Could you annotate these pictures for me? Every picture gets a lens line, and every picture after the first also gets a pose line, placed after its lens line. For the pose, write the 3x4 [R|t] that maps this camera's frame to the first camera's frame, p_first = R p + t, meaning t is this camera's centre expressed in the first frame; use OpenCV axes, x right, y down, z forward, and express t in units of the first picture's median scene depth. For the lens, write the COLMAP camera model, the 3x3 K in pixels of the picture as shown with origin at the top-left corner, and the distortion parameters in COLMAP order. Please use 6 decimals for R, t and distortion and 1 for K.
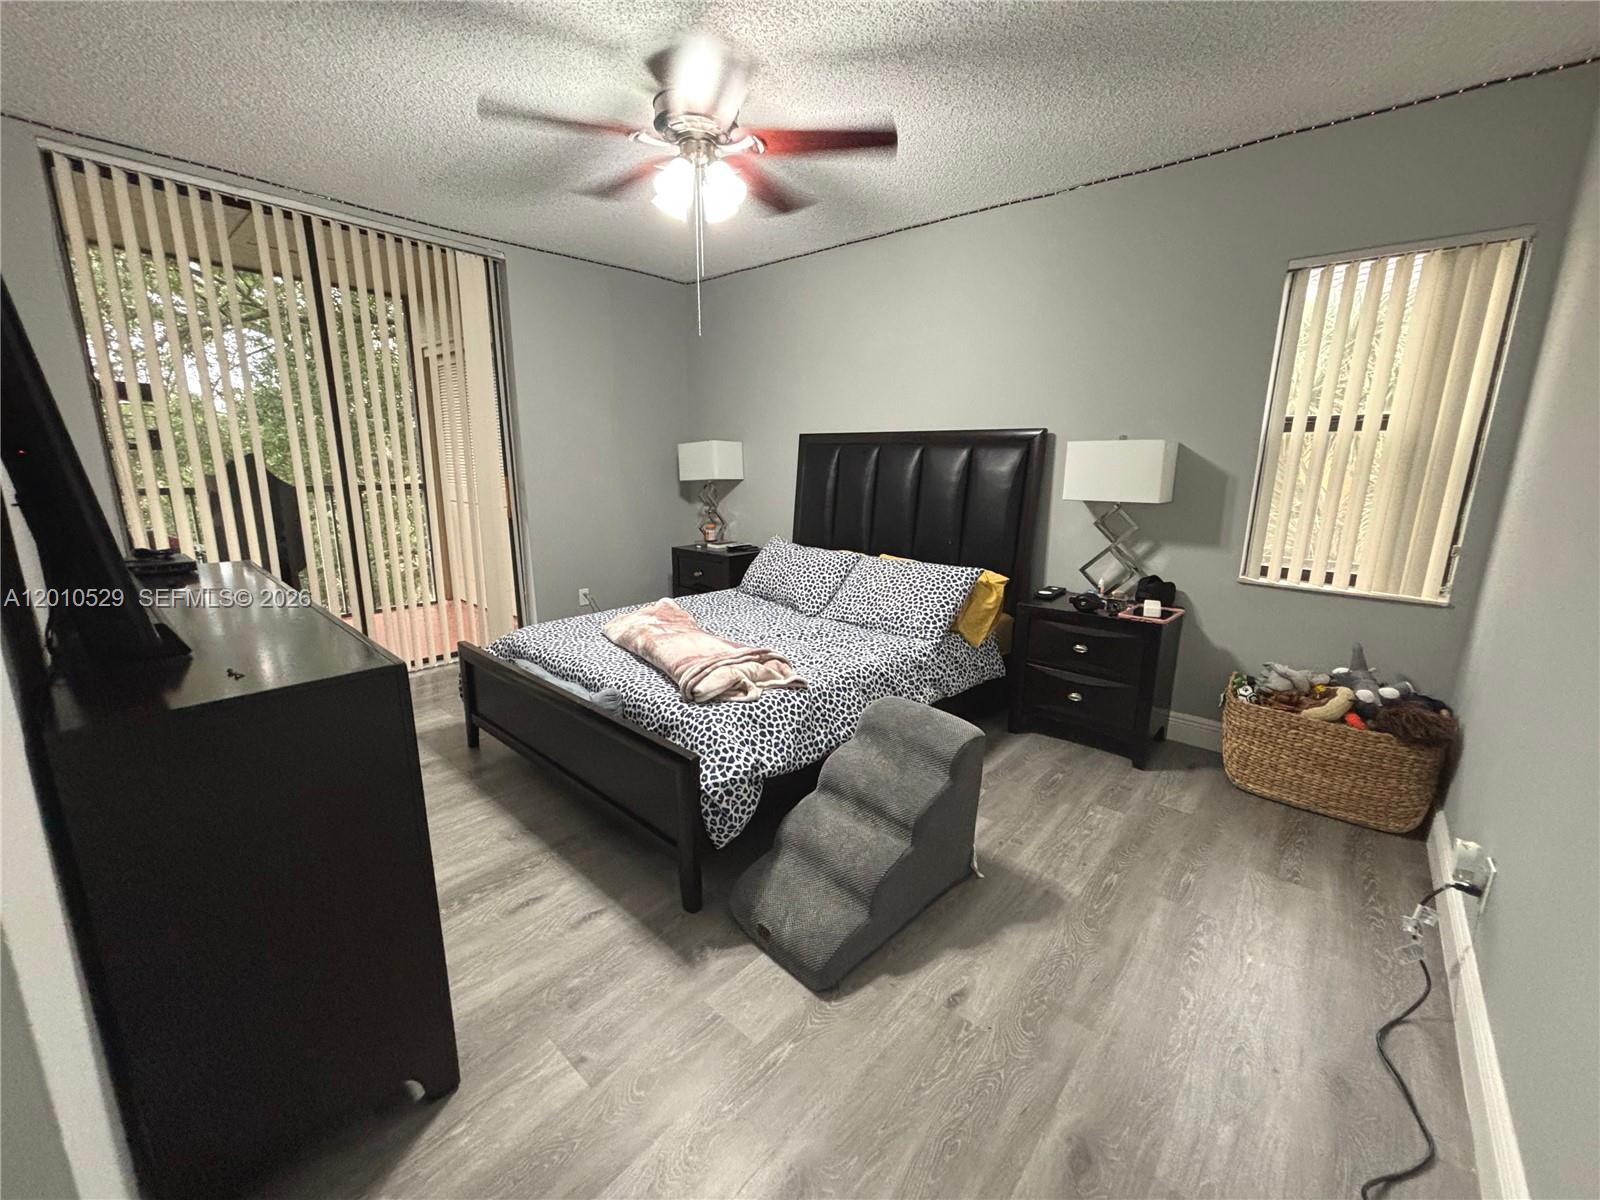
lens RADIAL K [[639.7, 0, 796.3], [0, 639.7, 595.5], [0, 0, 1]] dist [0.003231, 0.000358]
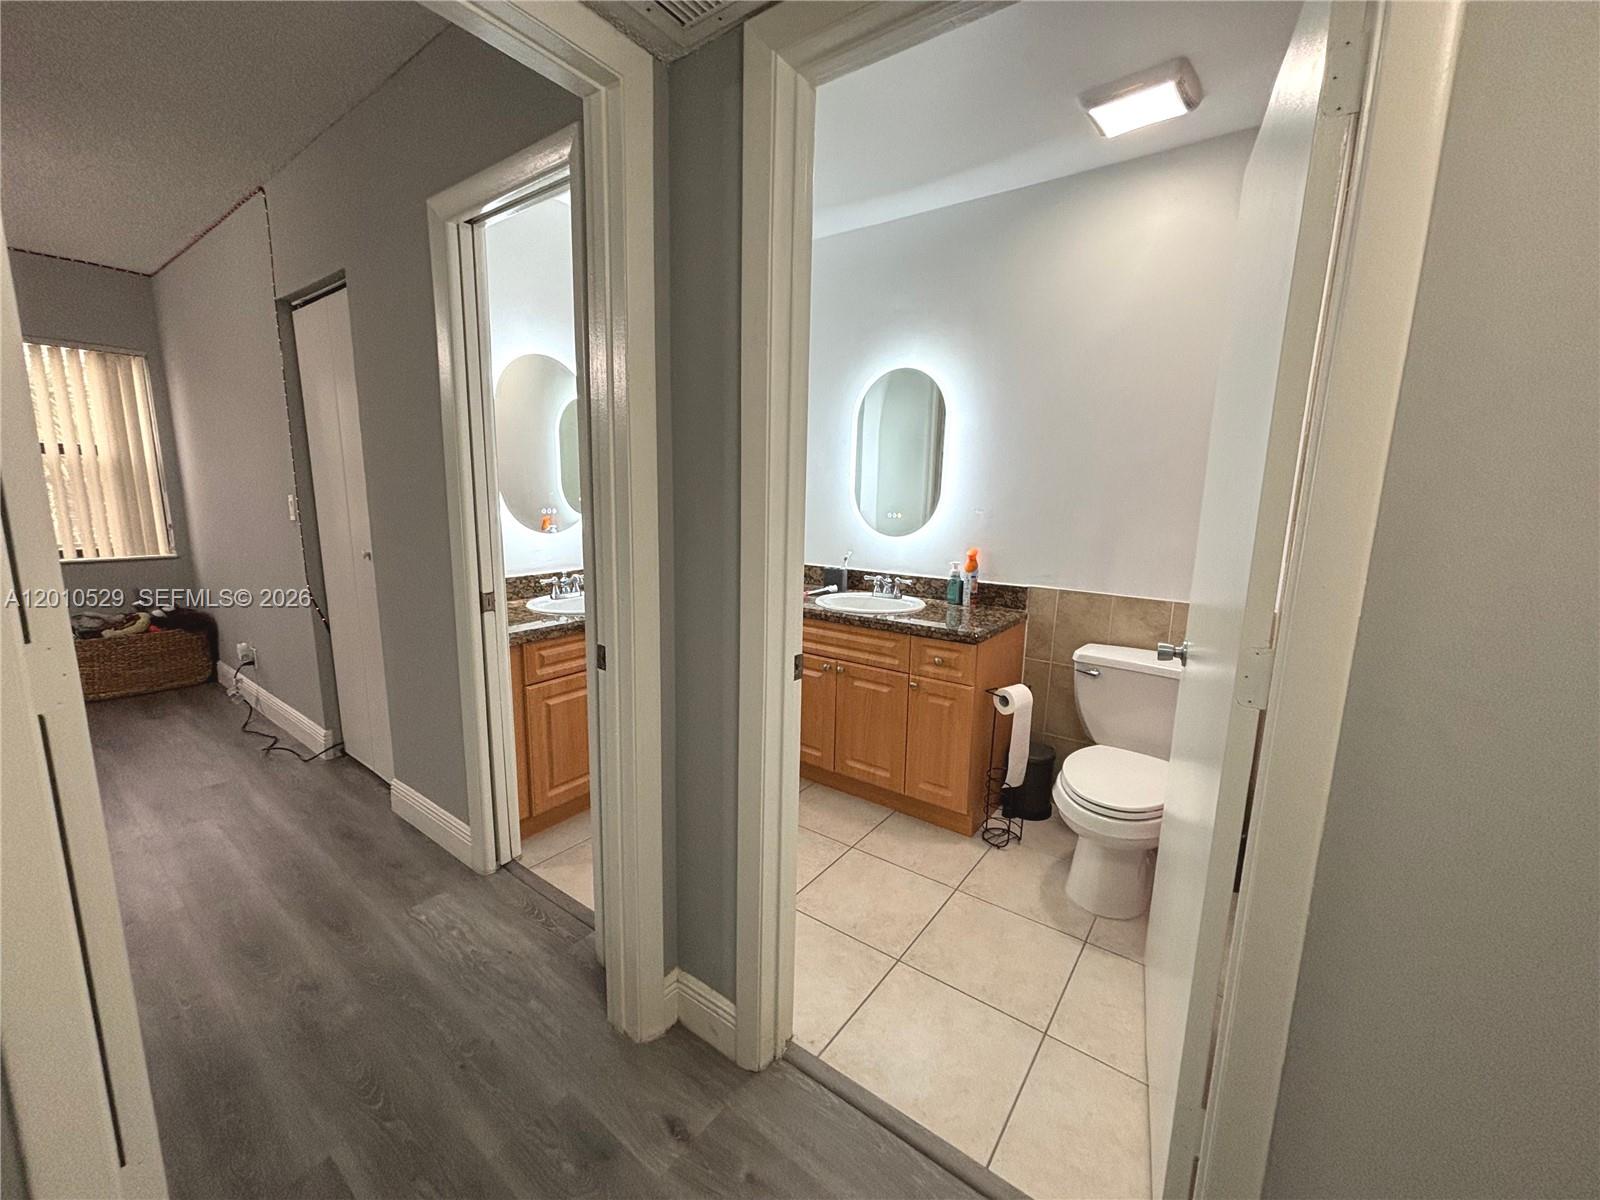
lens RADIAL K [[639.7, 0, 802.5], [0, 639.7, 603.3], [0, 0, 1]] dist [0.003231, 0.000358]
pose [[-0.075589, -0.178290, 0.981070, -0.882266], [0.200362, 0.961102, 0.190098, 0.149968], [-0.976802, 0.210938, -0.036926, -0.595796]]
